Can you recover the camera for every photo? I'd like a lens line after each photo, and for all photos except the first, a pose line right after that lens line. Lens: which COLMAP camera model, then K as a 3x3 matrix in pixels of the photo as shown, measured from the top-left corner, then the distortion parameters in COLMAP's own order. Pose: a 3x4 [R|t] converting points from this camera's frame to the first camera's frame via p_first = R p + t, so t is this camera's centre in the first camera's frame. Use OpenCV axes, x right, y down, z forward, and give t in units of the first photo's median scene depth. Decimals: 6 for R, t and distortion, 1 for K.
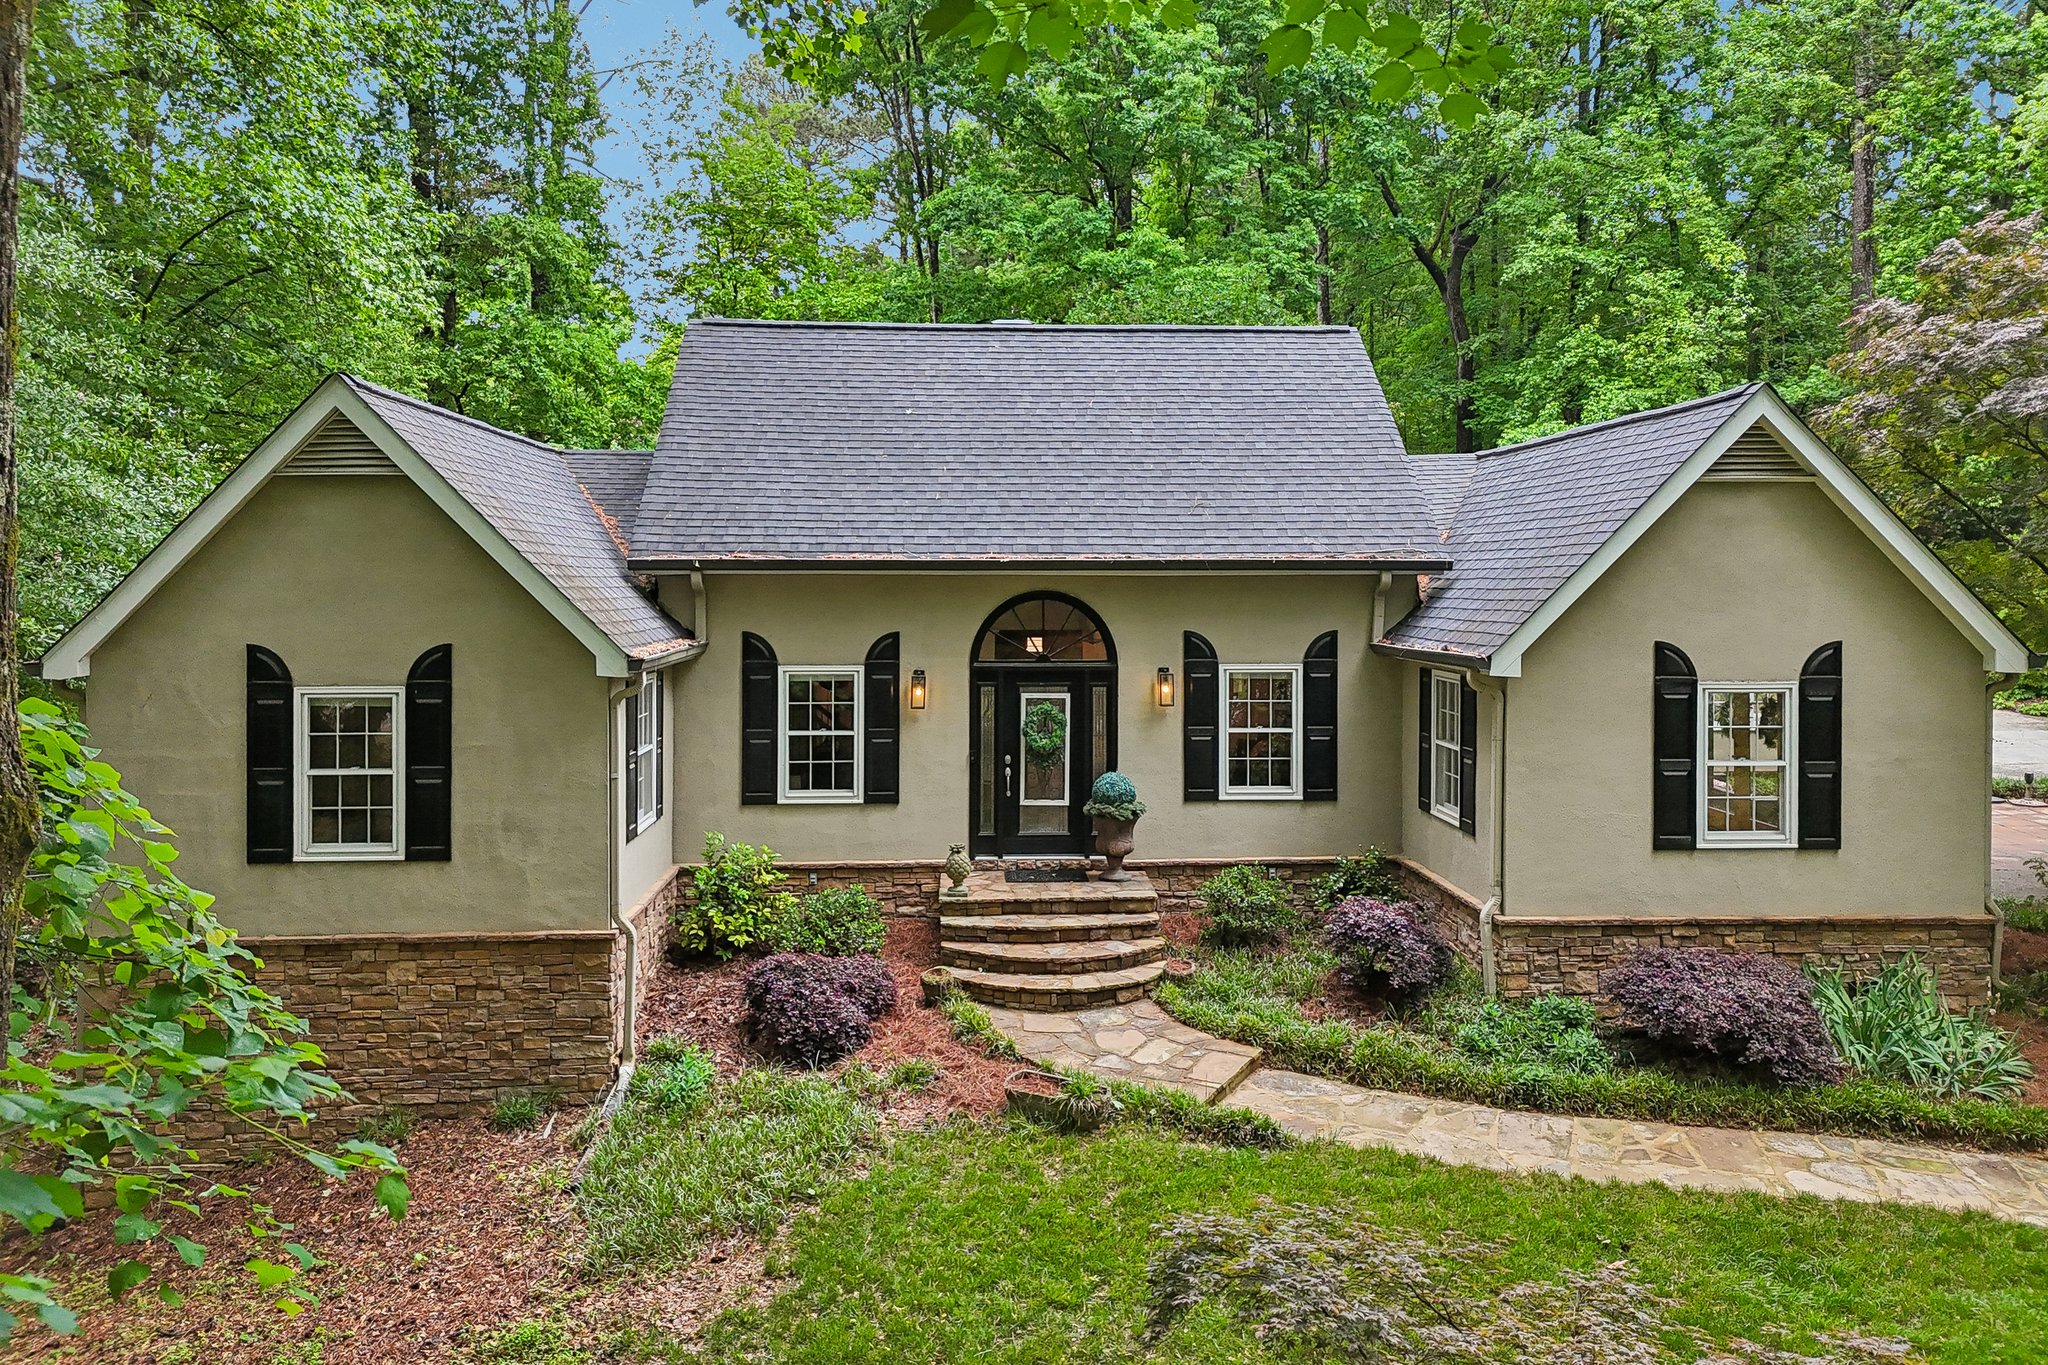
lens RADIAL K [[1500.2, 0, 1034.0], [0, 1500.2, 615.8], [0, 0, 1]] dist [0.072660, -0.086950]
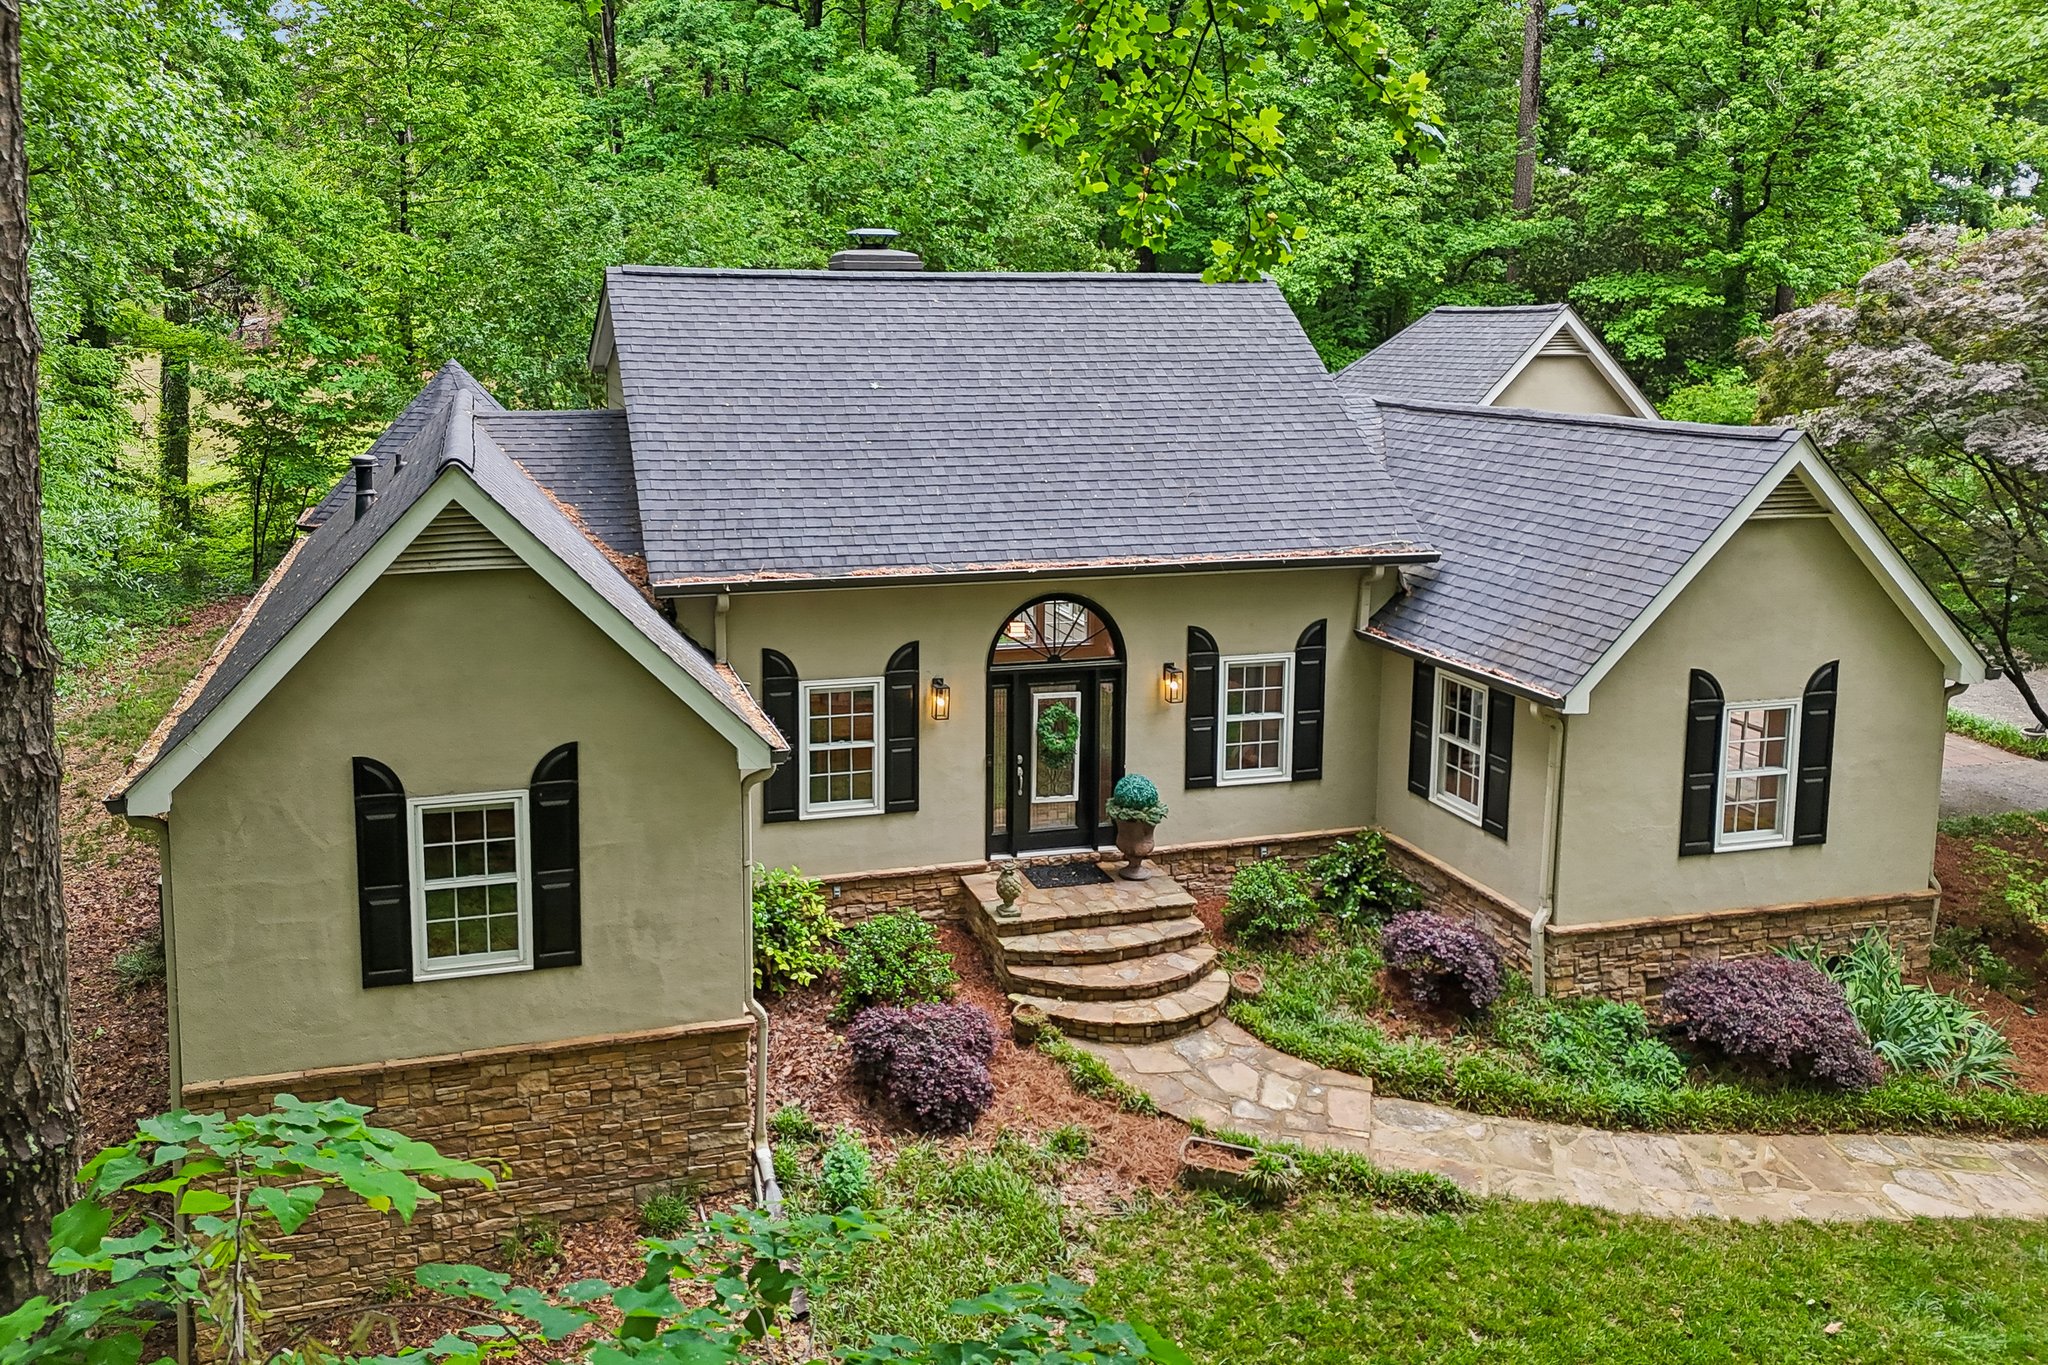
lens RADIAL K [[1500.2, 0, 1034.0], [0, 1500.2, 615.8], [0, 0, 1]] dist [0.072660, -0.086950]
pose [[0.981731, -0.026668, 0.188397, -0.246611], [0.005482, 0.993683, 0.112088, -0.141610], [-0.190196, -0.109008, 0.975676, 0.039643]]
